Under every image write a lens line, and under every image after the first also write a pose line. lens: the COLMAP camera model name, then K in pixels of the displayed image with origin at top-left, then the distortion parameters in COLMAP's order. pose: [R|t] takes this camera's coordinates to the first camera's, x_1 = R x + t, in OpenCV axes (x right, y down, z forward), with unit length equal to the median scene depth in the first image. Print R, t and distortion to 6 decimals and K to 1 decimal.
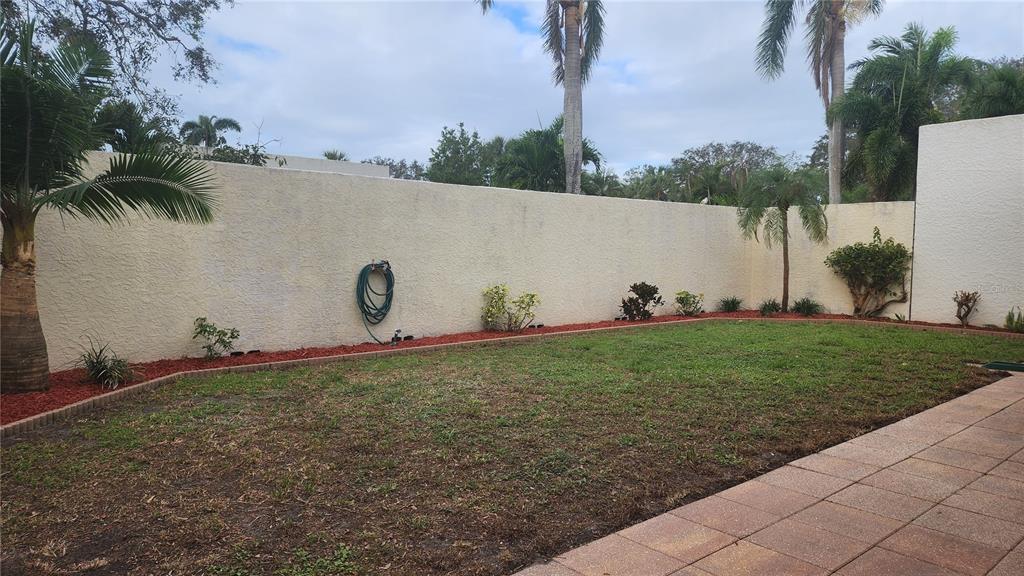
lens RADIAL K [[678.0, 0, 512.2], [0, 678.0, 292.3], [0, 0, 1]] dist [0.069959, -0.001104]
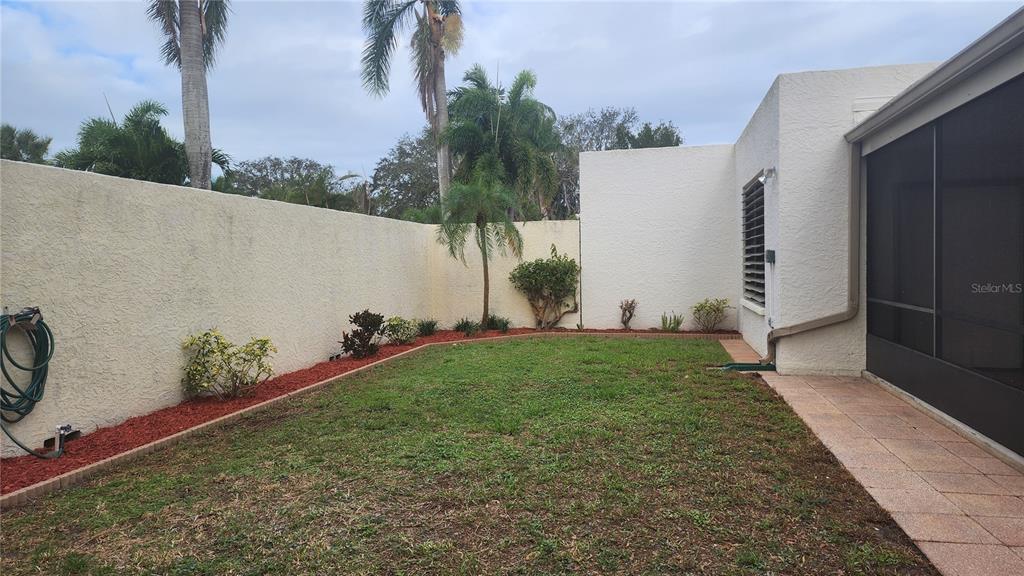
lens RADIAL K [[677.1, 0, 513.5], [0, 677.1, 285.7], [0, 0, 1]] dist [0.085013, -0.112747]
pose [[0.799650, -0.046232, 0.598684, -0.145508], [0.066062, 0.997753, -0.011188, -0.022110], [-0.596822, 0.048496, 0.800907, 0.208303]]
